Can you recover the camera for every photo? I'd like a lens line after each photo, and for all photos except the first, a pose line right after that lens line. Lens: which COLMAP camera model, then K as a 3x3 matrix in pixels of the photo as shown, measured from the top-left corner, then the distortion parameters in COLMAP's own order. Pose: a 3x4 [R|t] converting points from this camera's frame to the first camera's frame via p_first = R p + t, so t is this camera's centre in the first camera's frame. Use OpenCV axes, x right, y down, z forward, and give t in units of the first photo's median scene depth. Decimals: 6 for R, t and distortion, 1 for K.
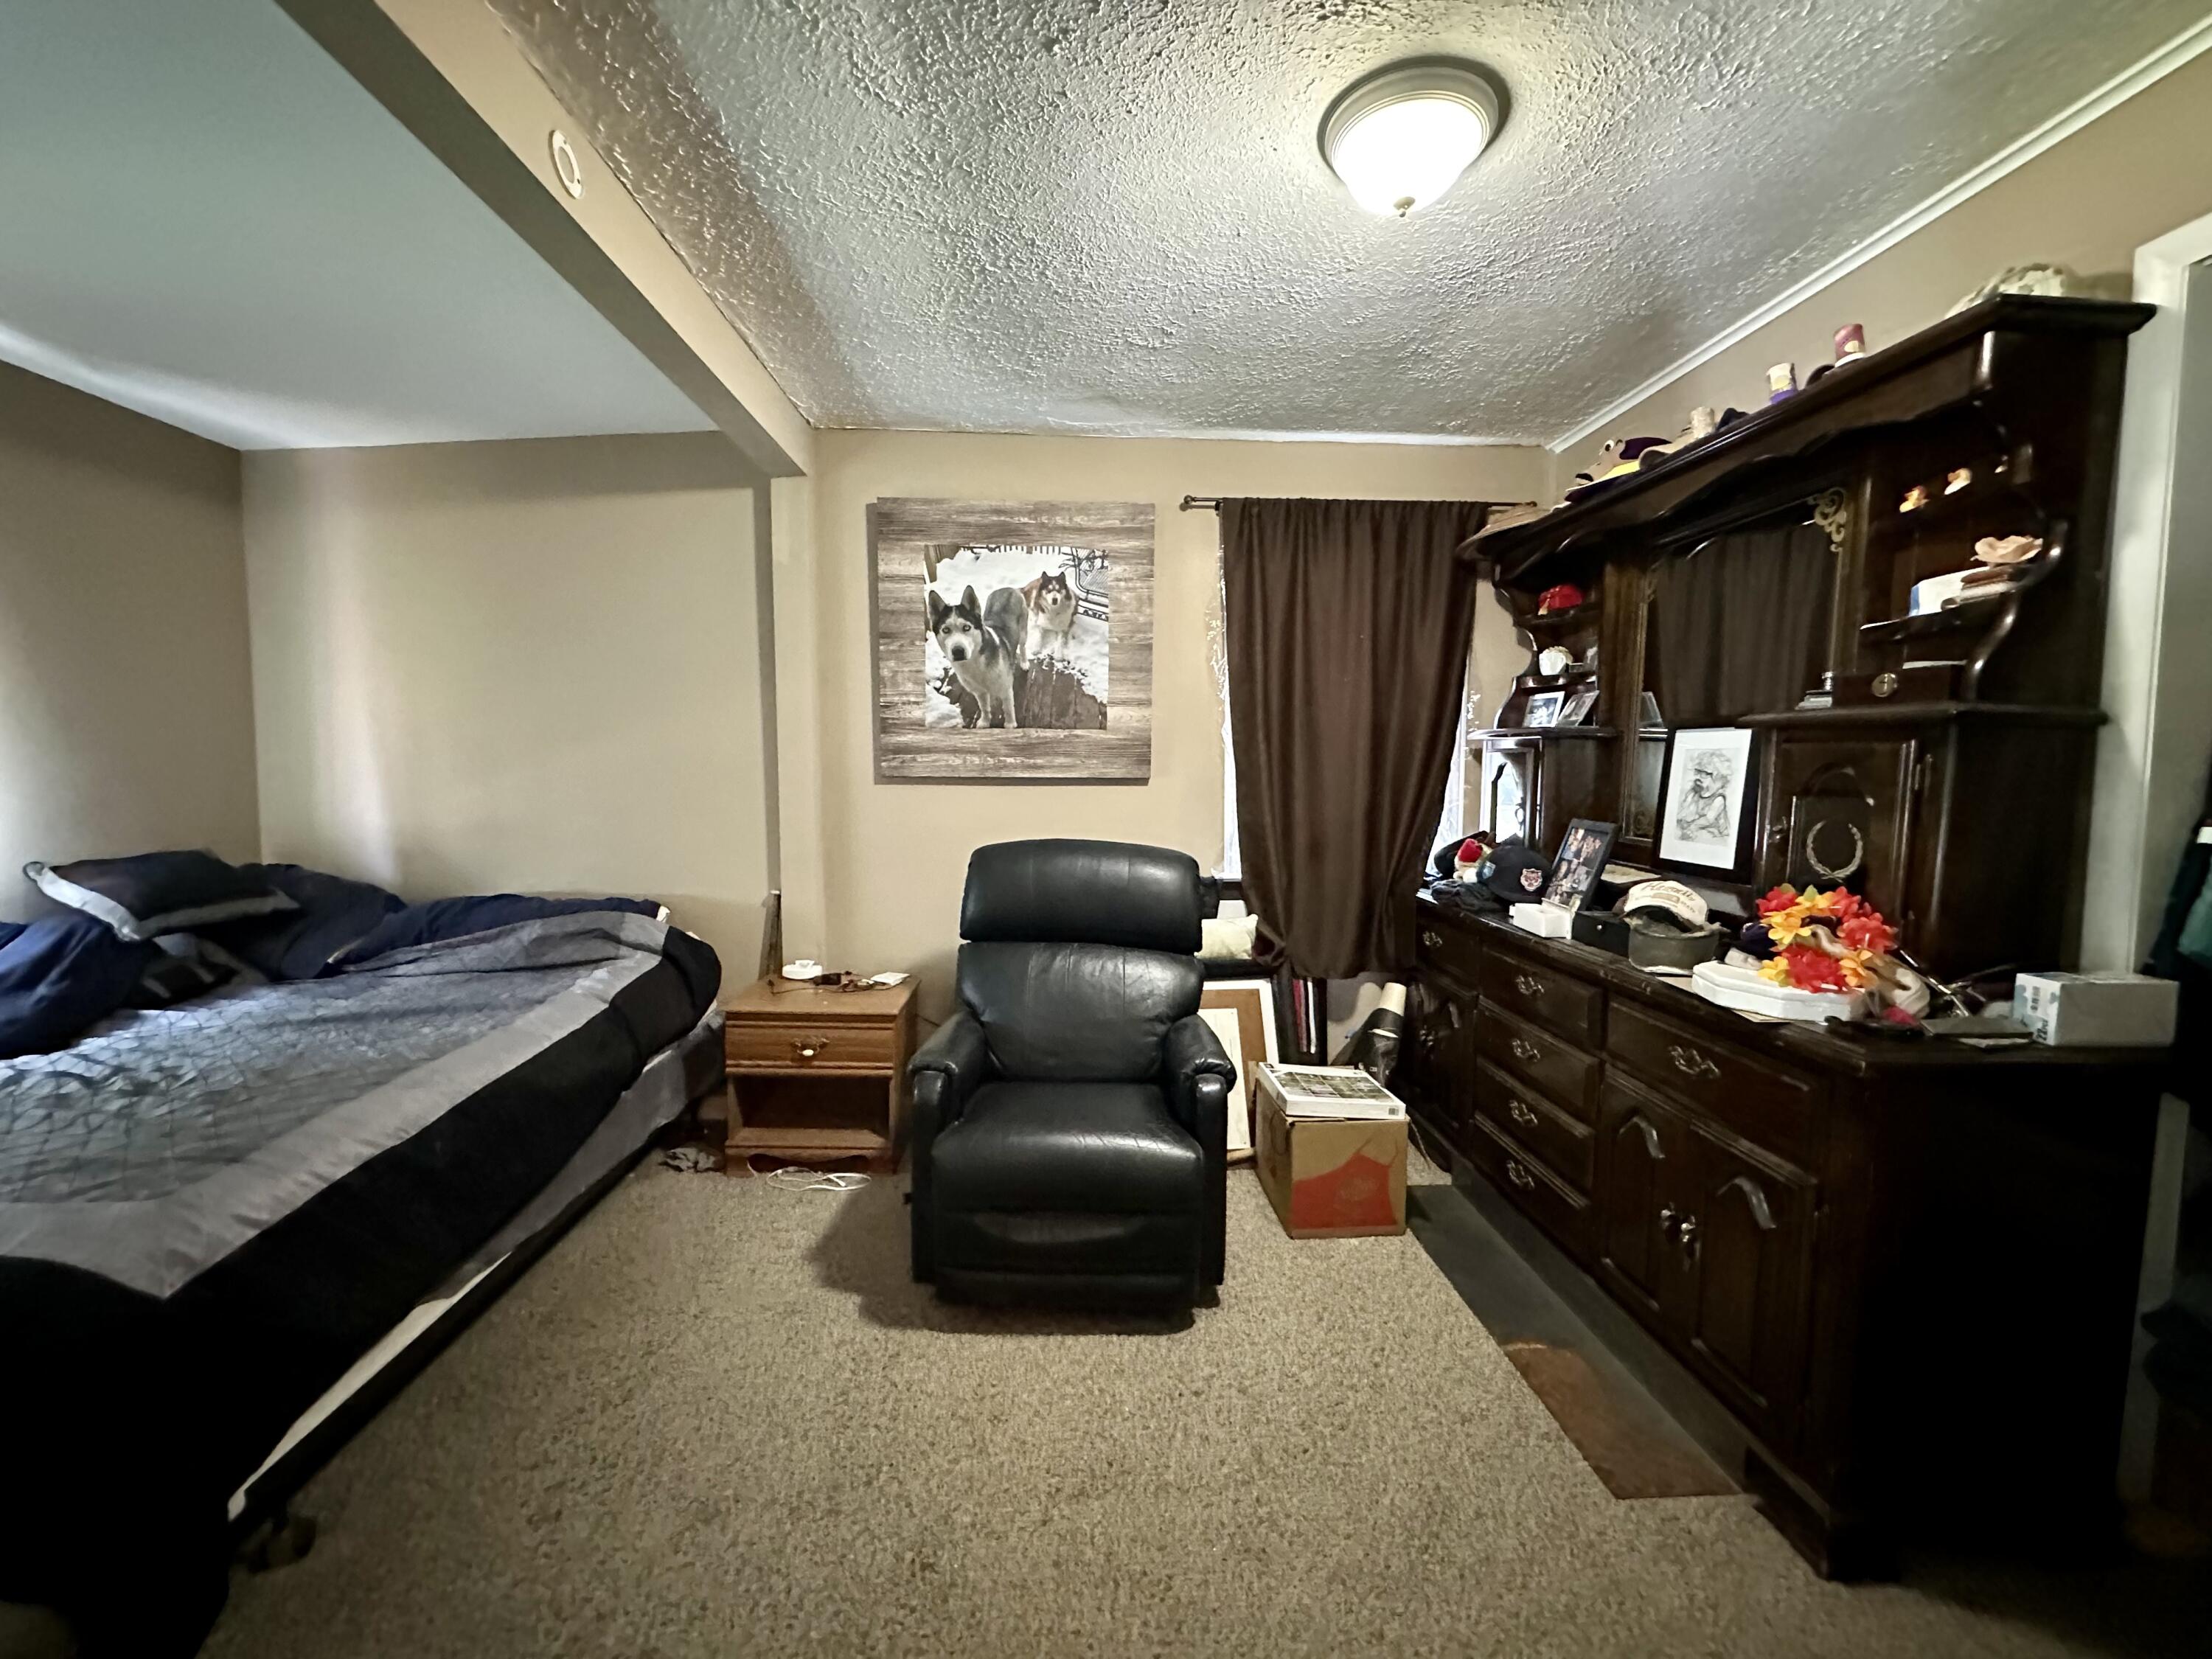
lens RADIAL K [[882.6, 0, 1103.3], [0, 882.6, 827.1], [0, 0, 1]] dist [-0.004994, 0.001299]
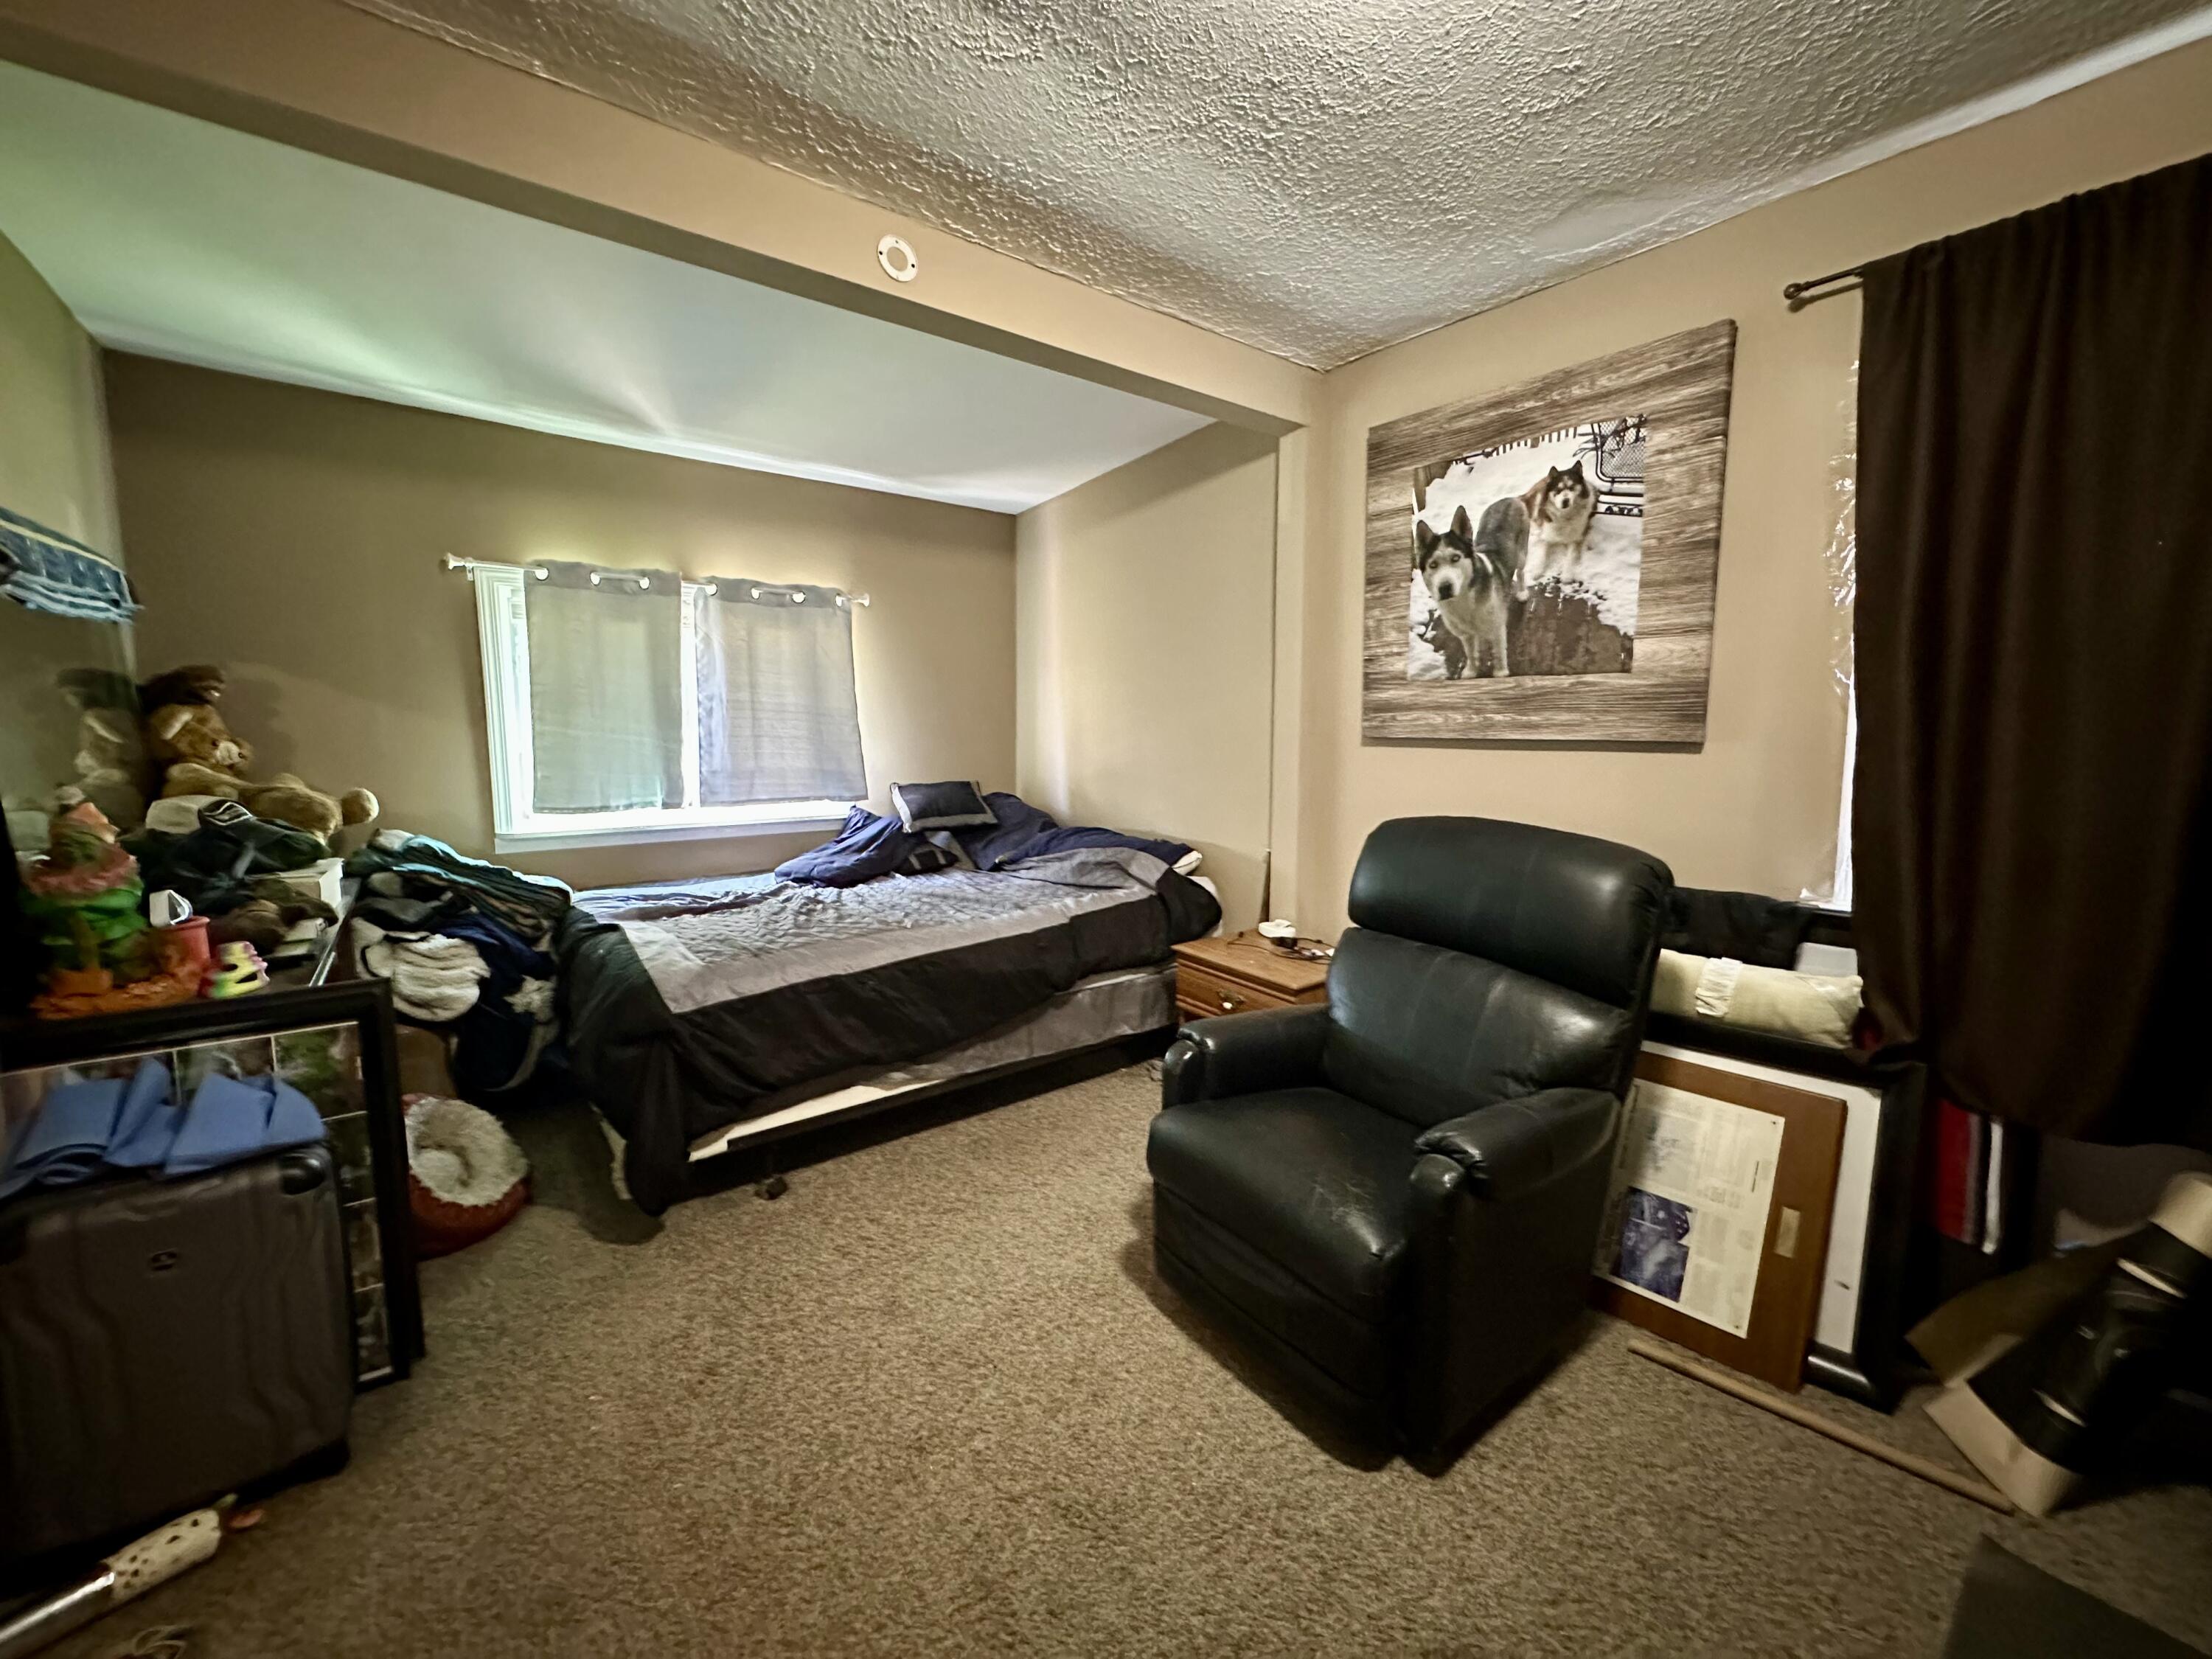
lens RADIAL K [[882.6, 0, 1103.3], [0, 882.6, 827.1], [0, 0, 1]] dist [-0.004994, 0.001299]
pose [[0.577793, 0.087358, -0.811495, 0.348950], [-0.056979, 0.996147, 0.066666, -0.010046], [0.814192, 0.007719, 0.580544, 0.249520]]
